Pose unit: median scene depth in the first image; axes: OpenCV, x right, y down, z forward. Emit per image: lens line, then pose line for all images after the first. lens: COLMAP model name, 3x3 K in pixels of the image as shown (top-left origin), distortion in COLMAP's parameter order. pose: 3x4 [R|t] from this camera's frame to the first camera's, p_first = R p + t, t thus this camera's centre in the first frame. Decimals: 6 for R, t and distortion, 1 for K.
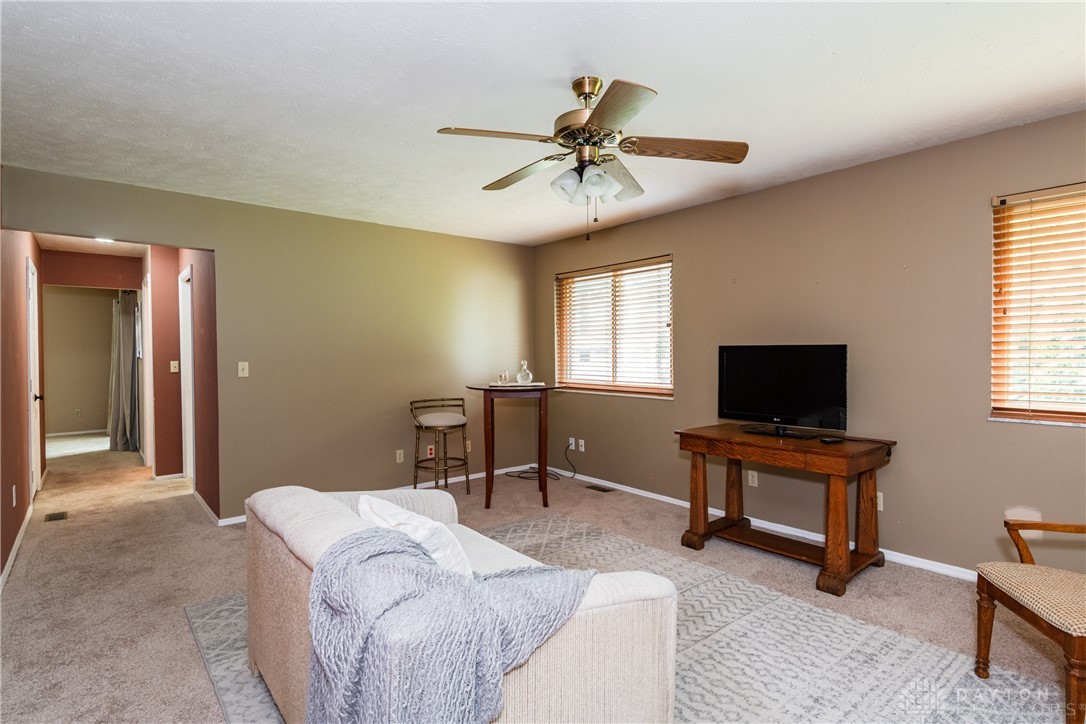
lens RADIAL K [[540.8, 0, 543.0], [0, 540.8, 362.0], [0, 0, 1]] dist [-0.000239, -0.000143]
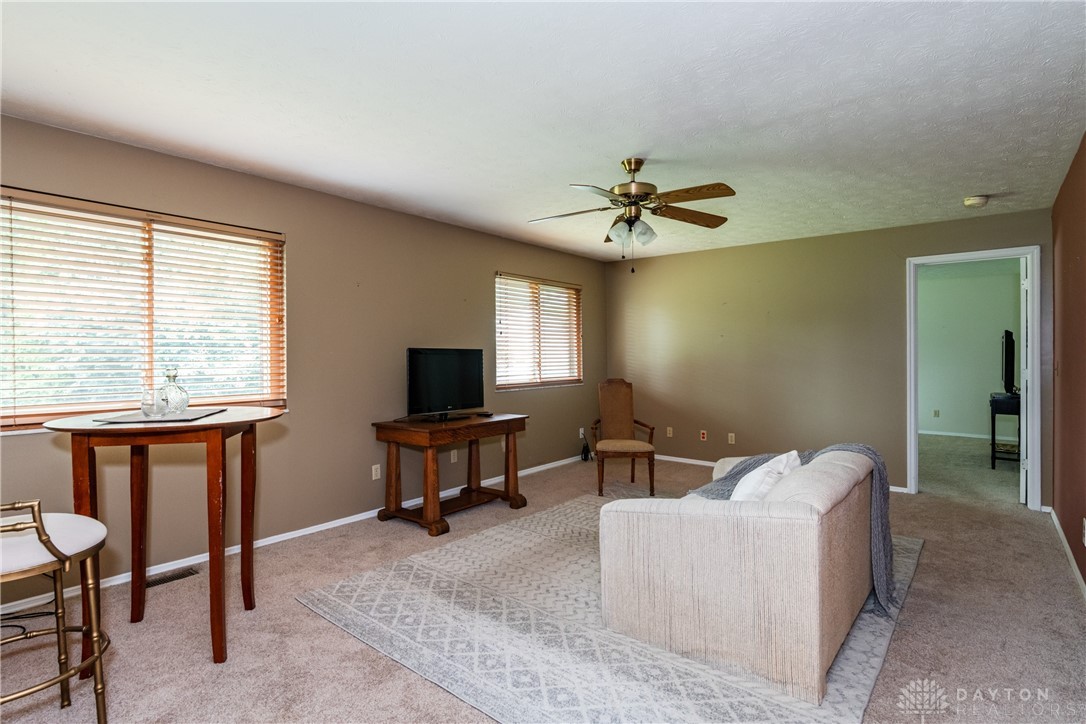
lens RADIAL K [[537.3, 0, 542.7], [0, 537.3, 354.5], [0, 0, 1]] dist [0.001284, 0.000052]
pose [[-0.198277, 0.006273, 0.980126, -0.887959], [0.019036, 0.999816, -0.002548, -0.010666], [-0.979961, 0.018153, -0.198360, 1.084563]]
